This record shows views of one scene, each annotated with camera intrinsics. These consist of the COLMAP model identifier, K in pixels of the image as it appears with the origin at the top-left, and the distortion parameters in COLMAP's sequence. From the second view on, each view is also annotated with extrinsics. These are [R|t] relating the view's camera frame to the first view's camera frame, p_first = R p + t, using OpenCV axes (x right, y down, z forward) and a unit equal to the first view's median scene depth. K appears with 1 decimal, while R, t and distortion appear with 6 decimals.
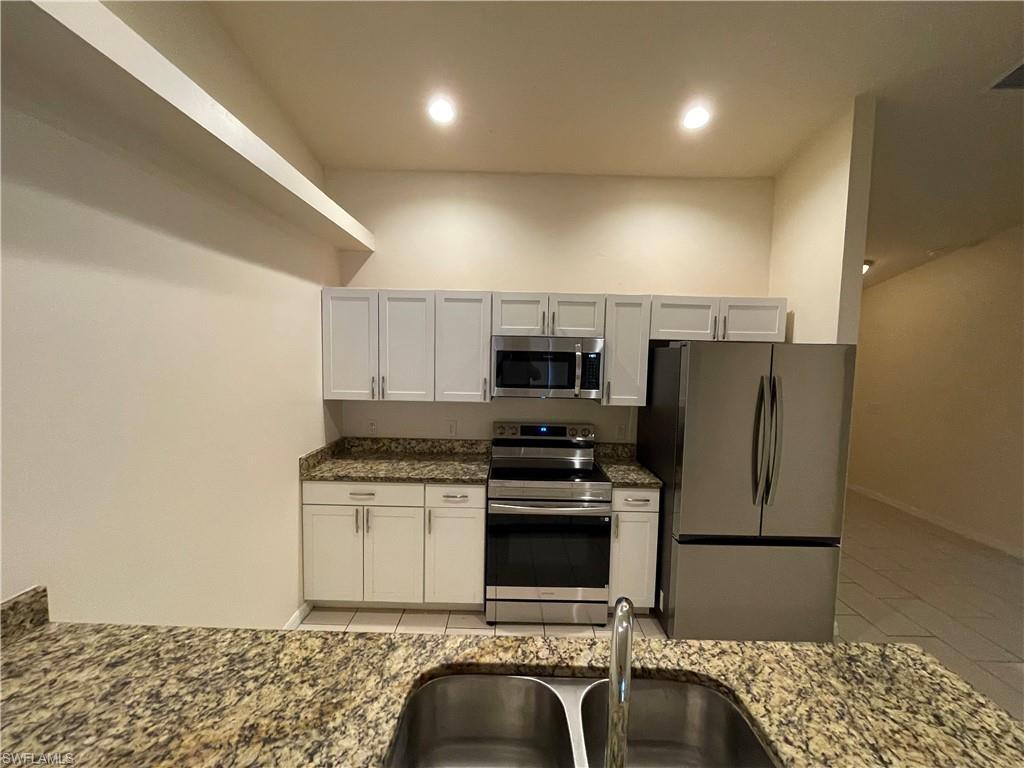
lens RADIAL K [[413.7, 0, 519.4], [0, 413.7, 382.9], [0, 0, 1]] dist [0.001981, -0.000437]
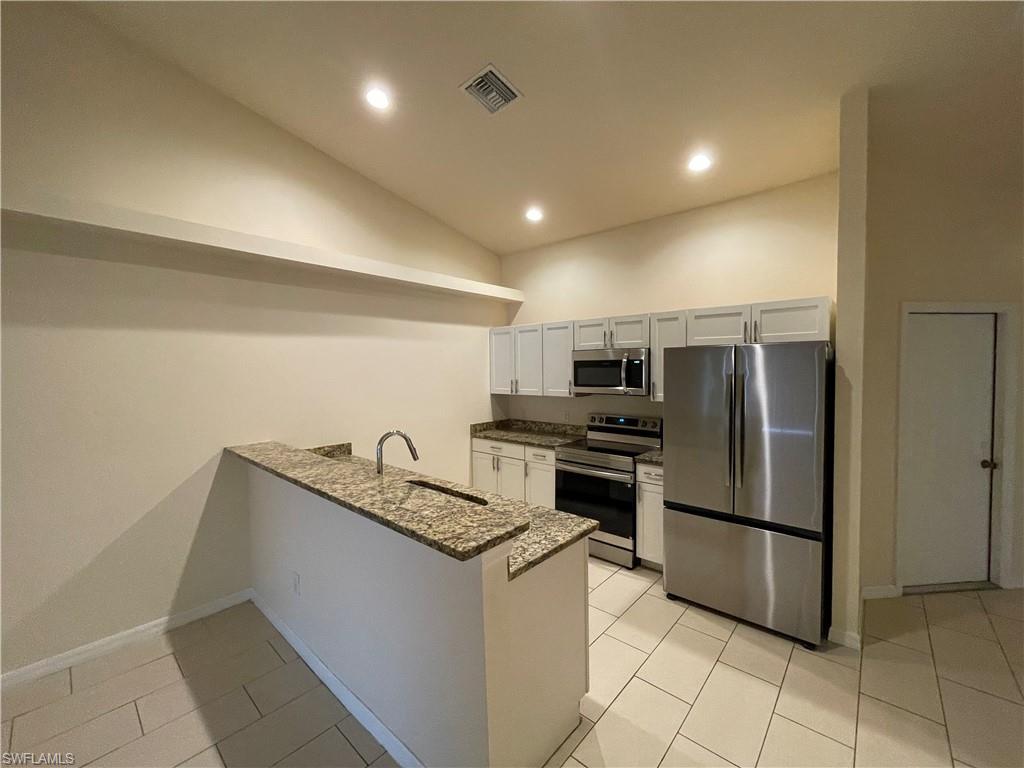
lens RADIAL K [[413.7, 0, 522.5], [0, 413.7, 380.2], [0, 0, 1]] dist [0.001981, -0.000437]
pose [[0.757883, -0.010007, -0.652314, 0.760446], [-0.023684, 0.998801, -0.042840, 0.056501], [0.651961, 0.047917, 0.756737, -0.213432]]
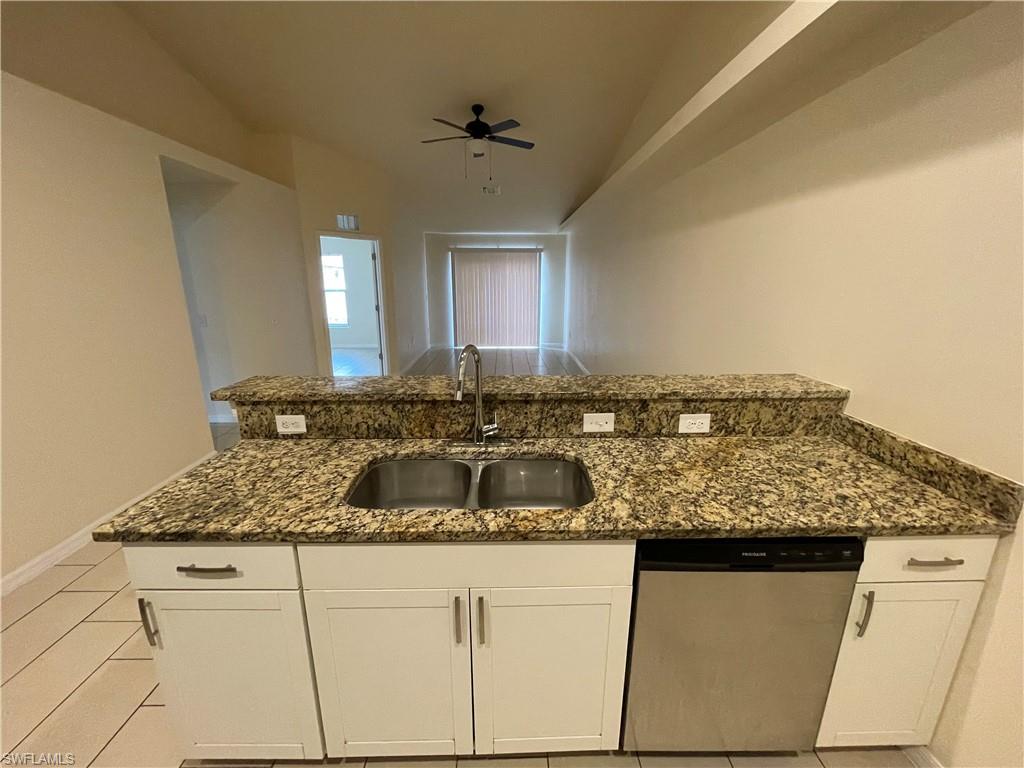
lens RADIAL K [[413.7, 0, 518.7], [0, 413.7, 379.3], [0, 0, 1]] dist [0.001981, -0.000437]
pose [[-0.999515, -0.014434, -0.027599, 0.007180], [-0.022325, 0.949912, 0.311720, -0.004112], [0.021717, 0.312185, -0.949773, 0.752352]]
